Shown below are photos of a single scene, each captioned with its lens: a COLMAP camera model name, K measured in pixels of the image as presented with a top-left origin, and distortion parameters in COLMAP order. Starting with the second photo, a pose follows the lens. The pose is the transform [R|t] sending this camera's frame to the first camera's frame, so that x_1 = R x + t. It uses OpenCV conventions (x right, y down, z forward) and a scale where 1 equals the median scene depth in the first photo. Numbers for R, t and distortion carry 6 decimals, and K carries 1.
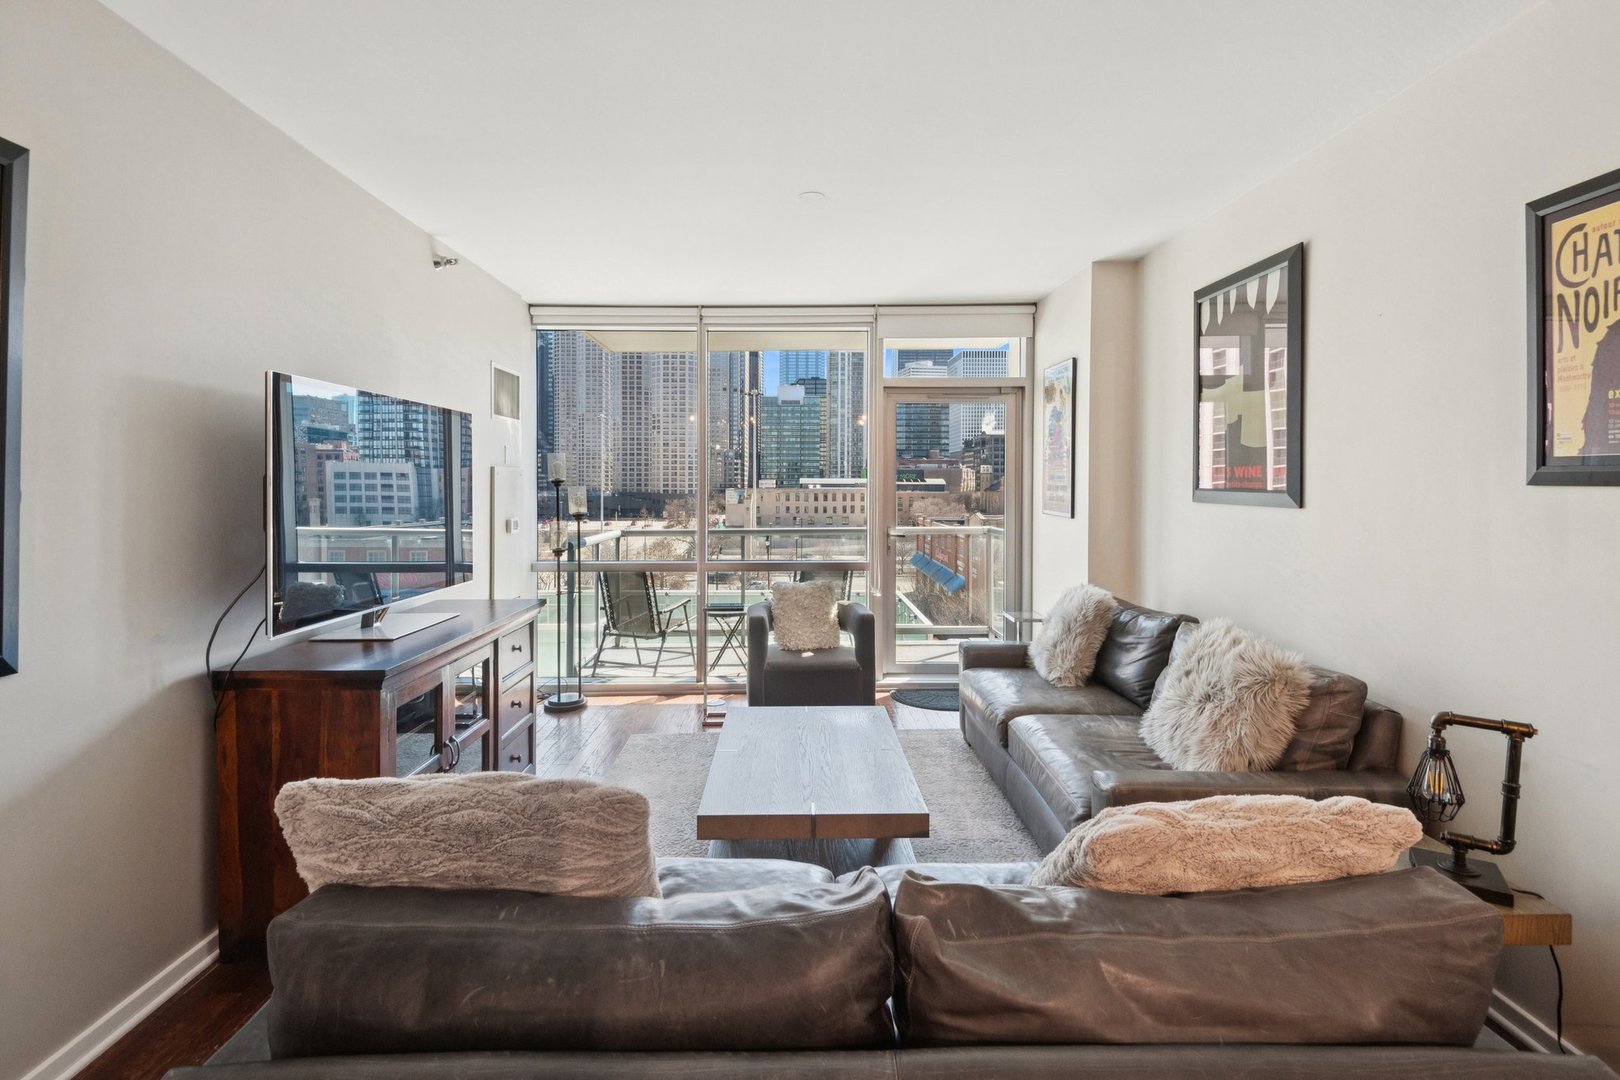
lens RADIAL K [[765.0, 0, 815.4], [0, 765.0, 498.1], [0, 0, 1]] dist [0.034612, -0.024919]
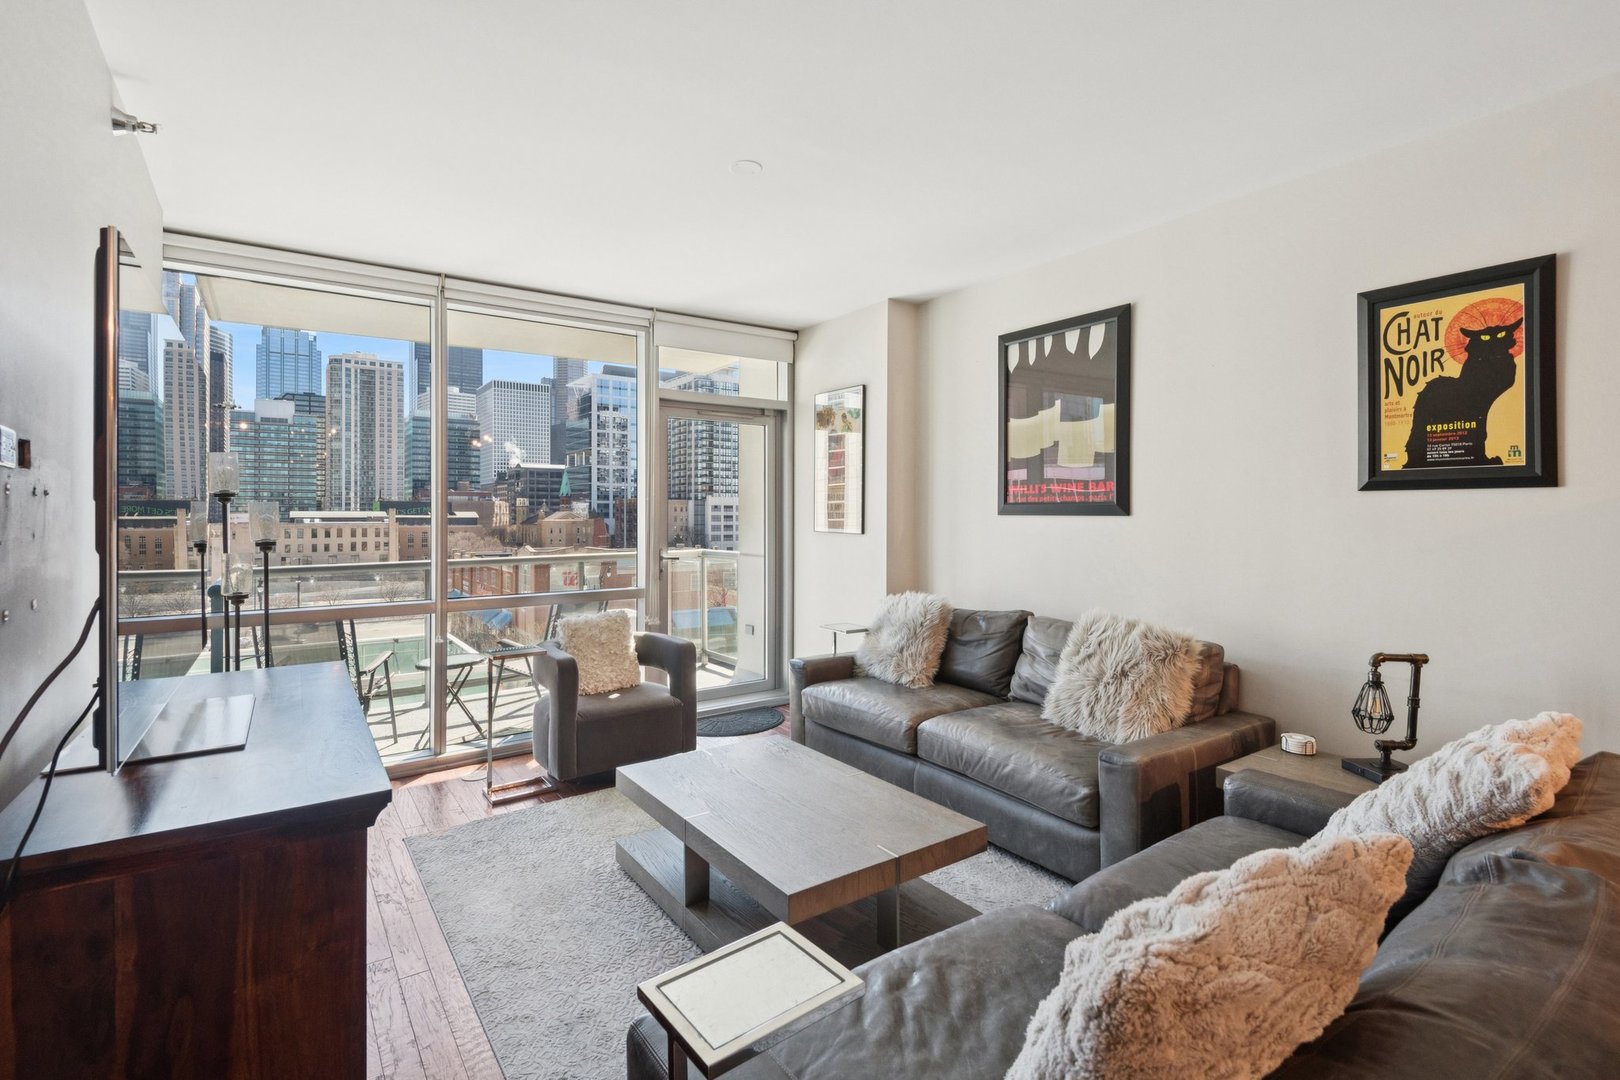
lens RADIAL K [[744.4, 0, 801.7], [0, 744.4, 514.5], [0, 0, 1]] dist [0.014269, -0.000463]
pose [[0.833830, -0.001769, 0.552018, -0.294194], [0.013975, 0.999742, -0.017905, 0.015818], [-0.551844, 0.022645, 0.833640, 0.173108]]
